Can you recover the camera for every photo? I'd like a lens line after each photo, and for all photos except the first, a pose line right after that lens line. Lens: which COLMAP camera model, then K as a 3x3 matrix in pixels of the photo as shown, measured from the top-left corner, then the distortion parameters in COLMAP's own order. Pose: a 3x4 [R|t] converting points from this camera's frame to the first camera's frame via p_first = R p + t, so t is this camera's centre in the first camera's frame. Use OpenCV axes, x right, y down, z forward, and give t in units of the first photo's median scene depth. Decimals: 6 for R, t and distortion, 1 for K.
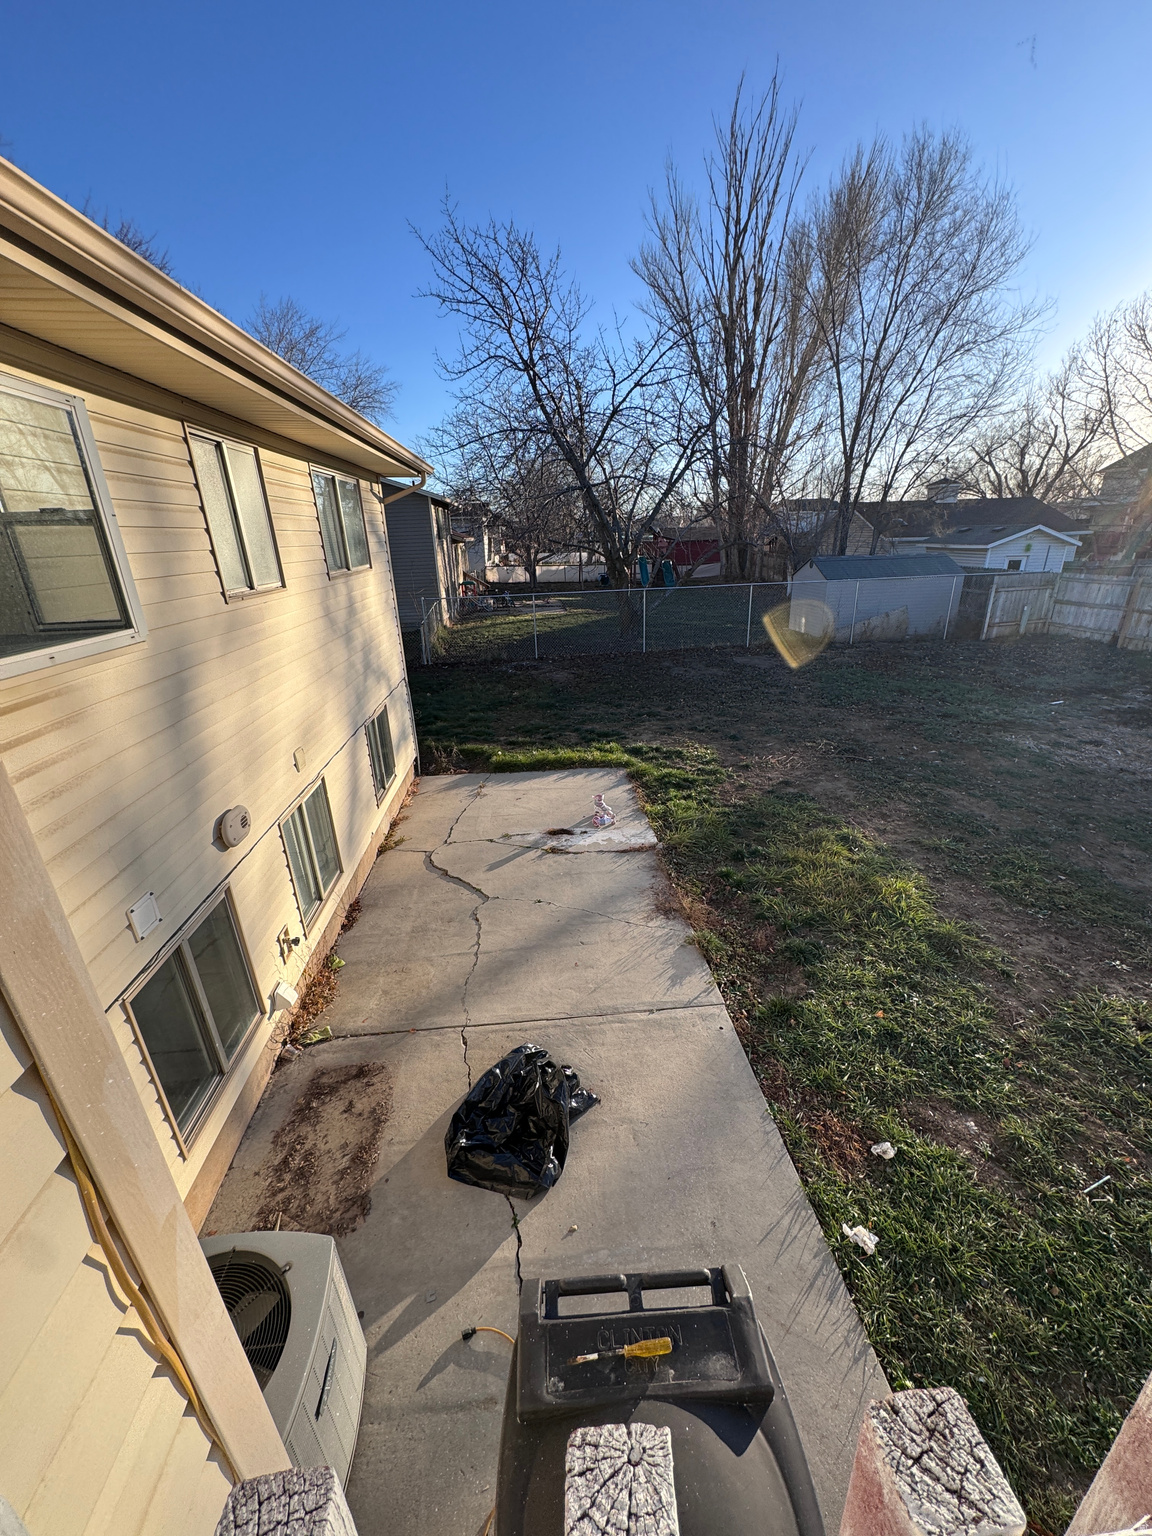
lens RADIAL K [[610.8, 0, 576.2], [0, 610.8, 768.2], [0, 0, 1]] dist [-0.000164, -0.000110]
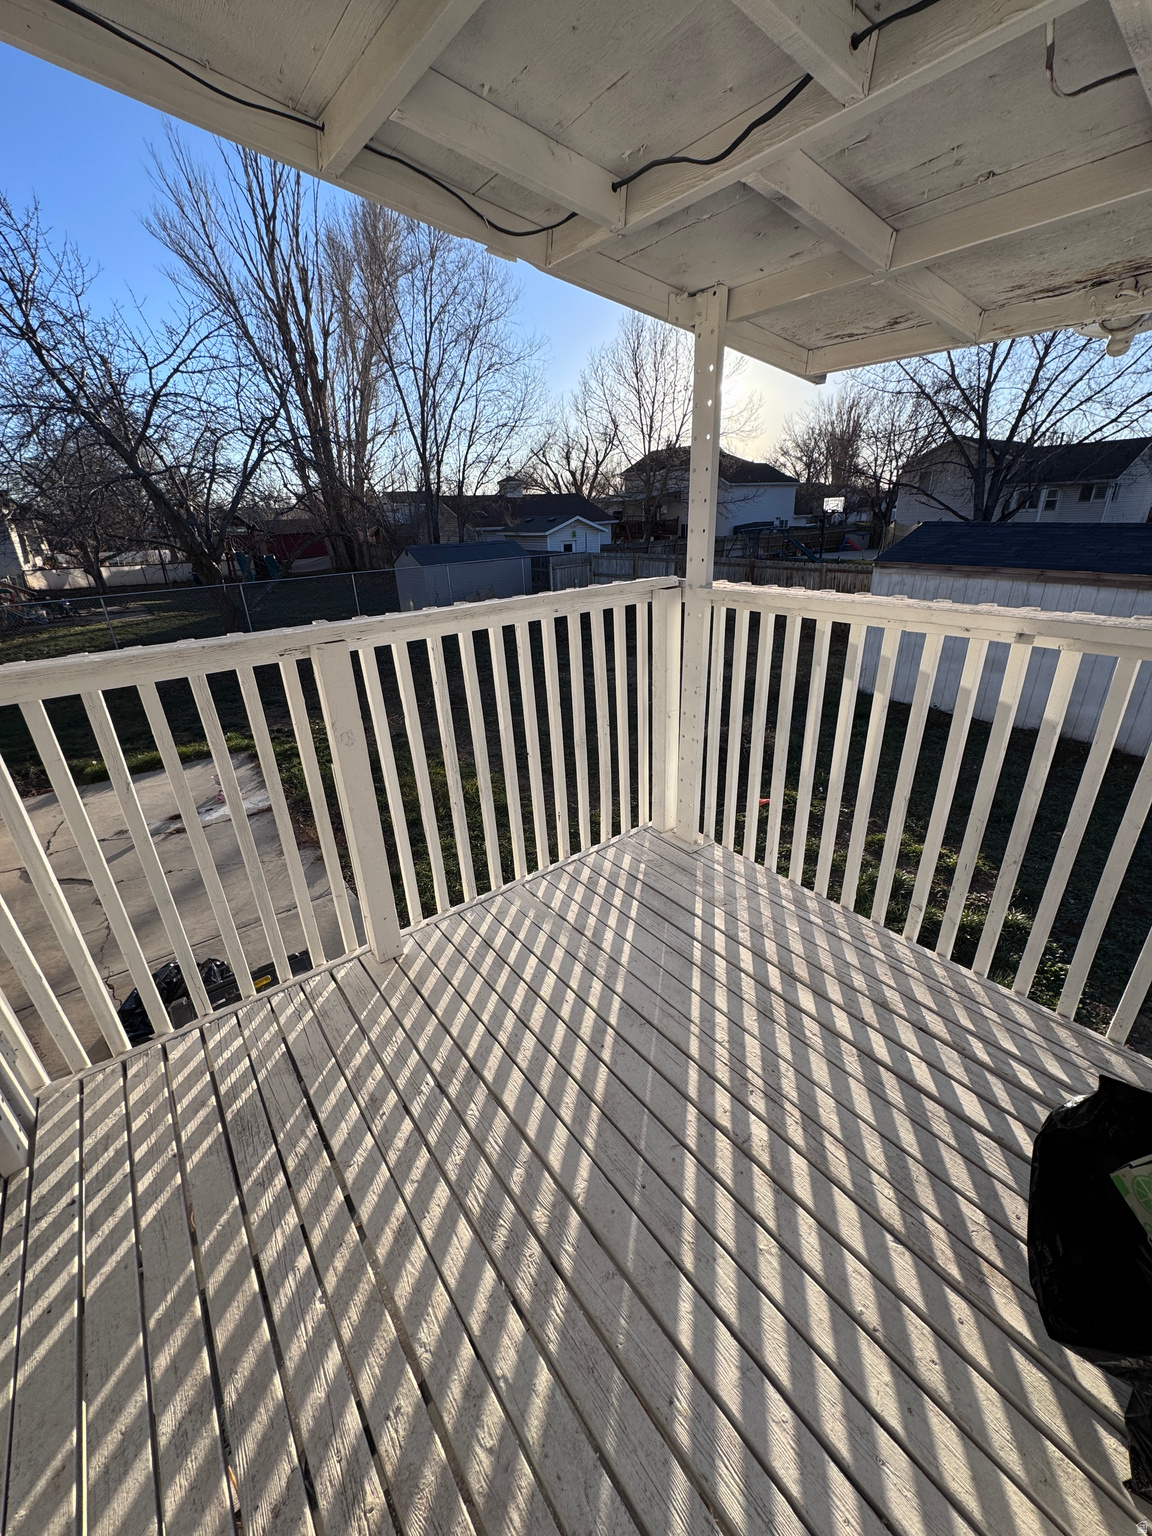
lens RADIAL K [[610.8, 0, 576.2], [0, 610.8, 766.9], [0, 0, 1]] dist [-0.000164, -0.000110]
pose [[0.839818, -0.209548, 0.500795, 0.014362], [0.204865, 0.976623, 0.065097, 0.041624], [-0.502729, 0.047925, 0.863114, -0.103620]]
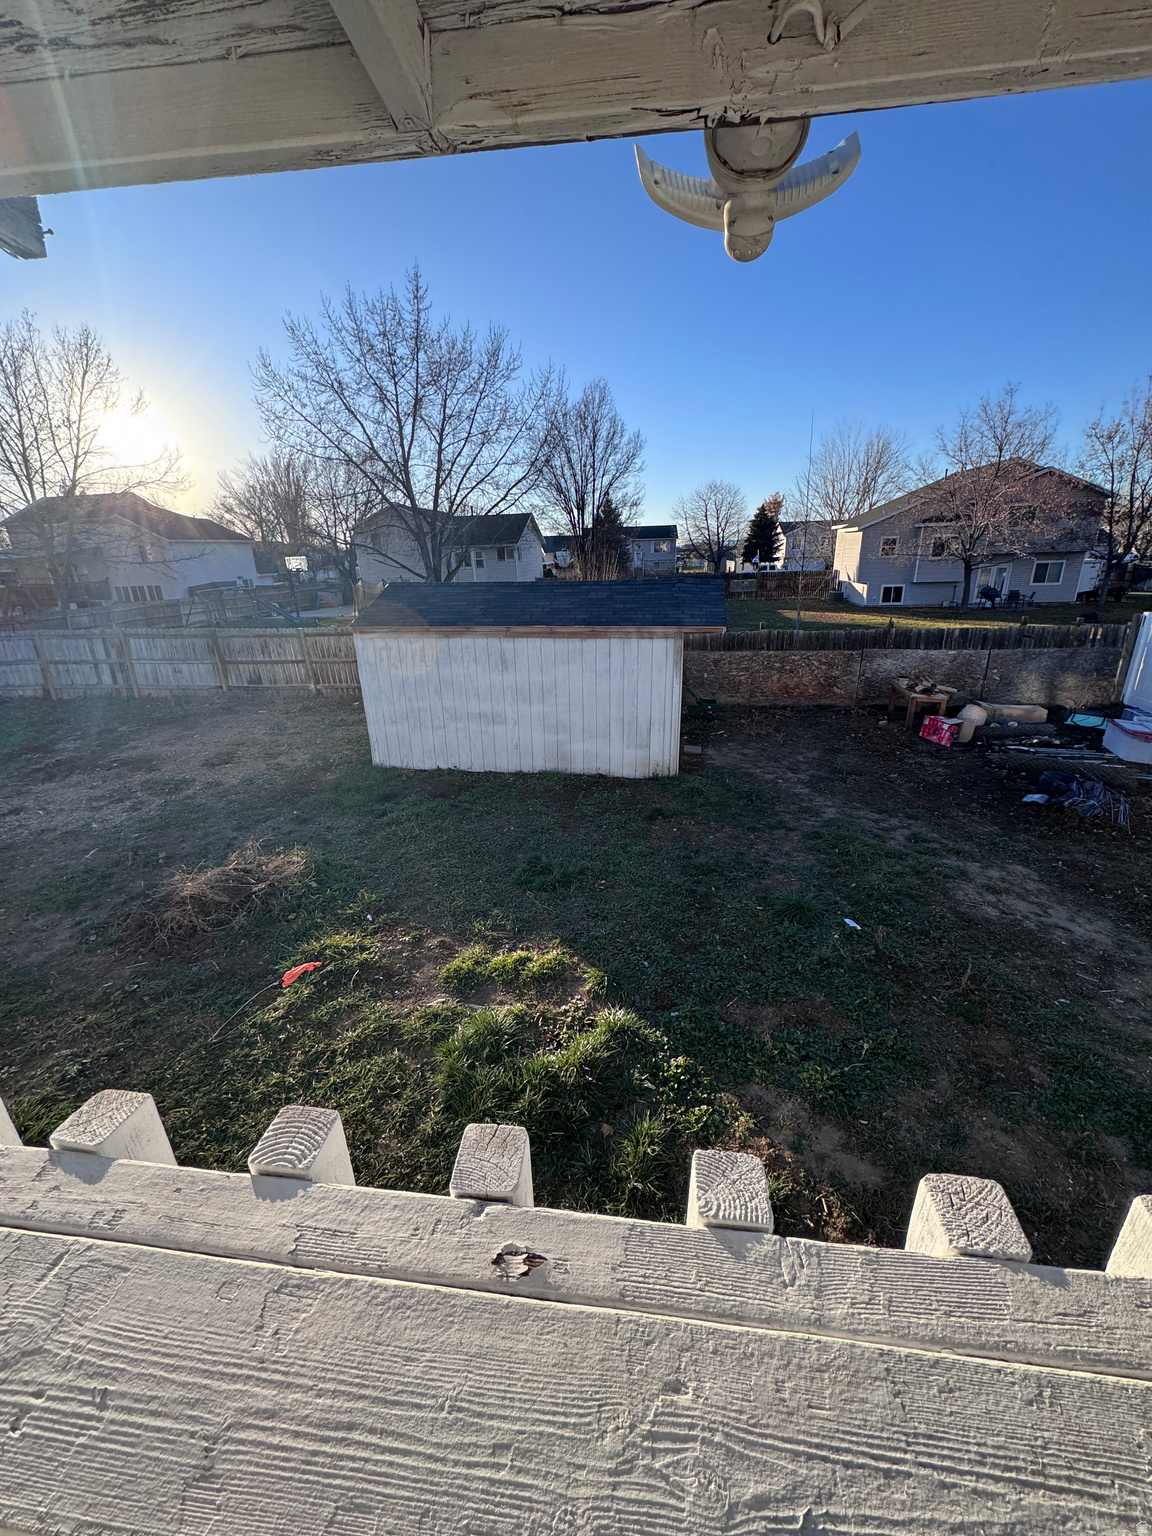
lens RADIAL K [[610.8, 0, 583.1], [0, 610.8, 766.3], [0, 0, 1]] dist [-0.000164, -0.000110]
pose [[0.209896, -0.304551, 0.929082, 0.115656], [0.375445, 0.902503, 0.211019, 0.015133], [-0.902765, 0.304527, 0.303774, -0.049353]]
